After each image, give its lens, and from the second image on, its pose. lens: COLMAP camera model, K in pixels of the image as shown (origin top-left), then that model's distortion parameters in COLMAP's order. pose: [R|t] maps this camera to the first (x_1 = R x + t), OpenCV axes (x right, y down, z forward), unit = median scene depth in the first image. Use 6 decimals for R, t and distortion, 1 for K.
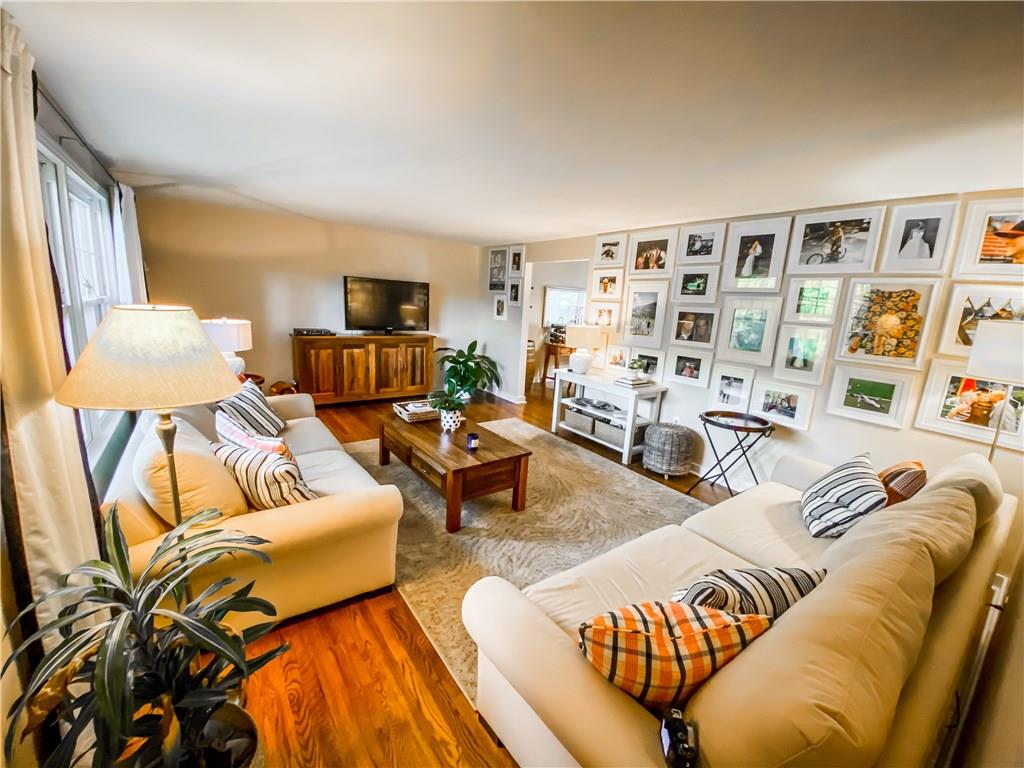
lens RADIAL K [[413.3, 0, 505.9], [0, 413.3, 381.0], [0, 0, 1]] dist [0.021980, -0.023186]
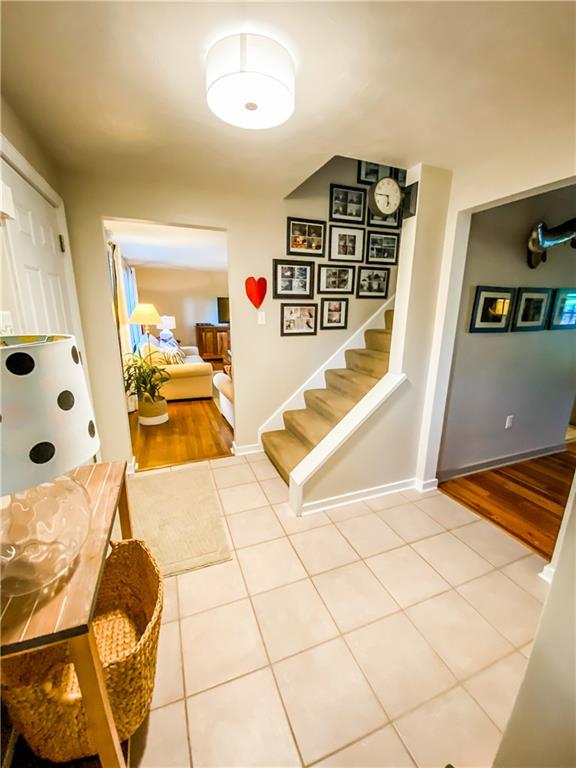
lens RADIAL K [[310.0, 0, 288.0], [0, 310.0, 384.0], [0, 0, 1]] dist [0.021980, -0.023186]
pose [[0.968975, 0.013327, -0.246799, 0.439839], [-0.006687, 0.999593, 0.027724, 0.175249], [0.247068, -0.025214, 0.968670, -0.560020]]
